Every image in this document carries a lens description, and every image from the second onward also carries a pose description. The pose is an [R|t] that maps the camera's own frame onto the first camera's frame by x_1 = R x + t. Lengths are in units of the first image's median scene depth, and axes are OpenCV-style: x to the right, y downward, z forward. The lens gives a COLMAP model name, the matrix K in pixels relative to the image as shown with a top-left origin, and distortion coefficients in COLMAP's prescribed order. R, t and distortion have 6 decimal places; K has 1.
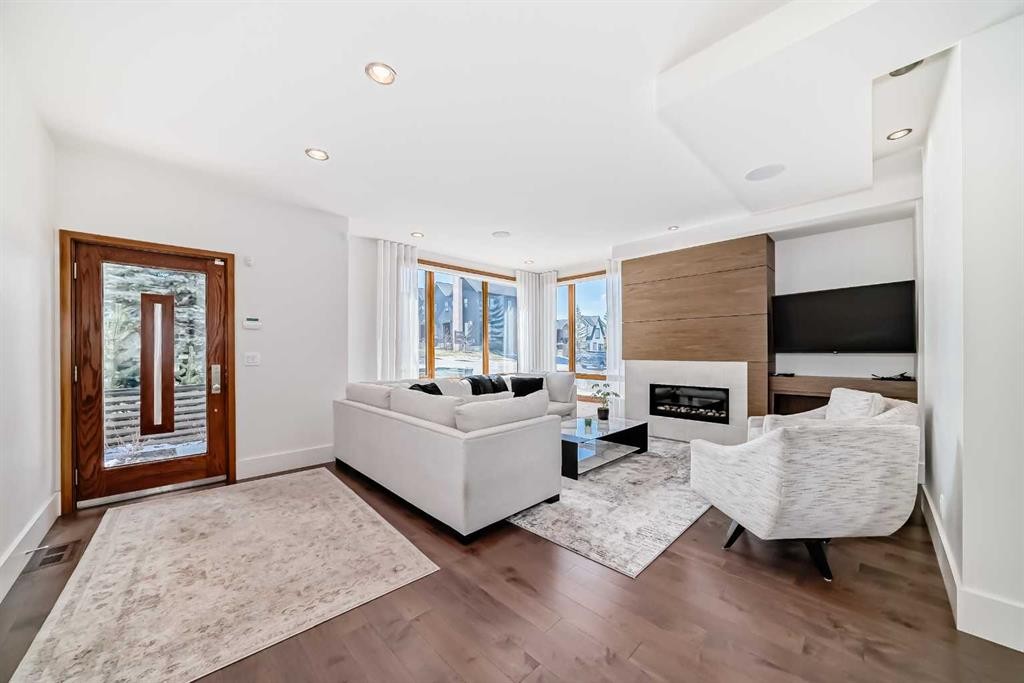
lens RADIAL K [[358.6, 0, 514.2], [0, 358.6, 350.6], [0, 0, 1]] dist [-0.018282, 0.001660]
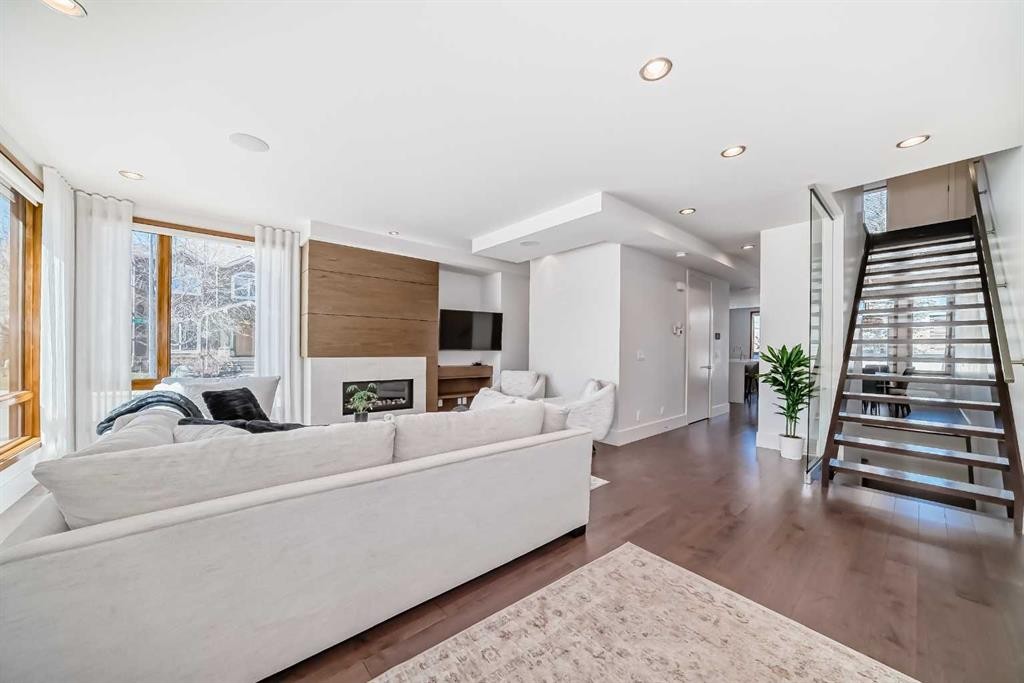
lens RADIAL K [[358.6, 0, 513.5], [0, 358.6, 347.2], [0, 0, 1]] dist [-0.018282, 0.001660]
pose [[0.069012, 0.009263, 0.997573, -0.573006], [-0.010294, 0.999910, -0.008573, 0.004250], [-0.997563, -0.009678, 0.069101, 0.543101]]
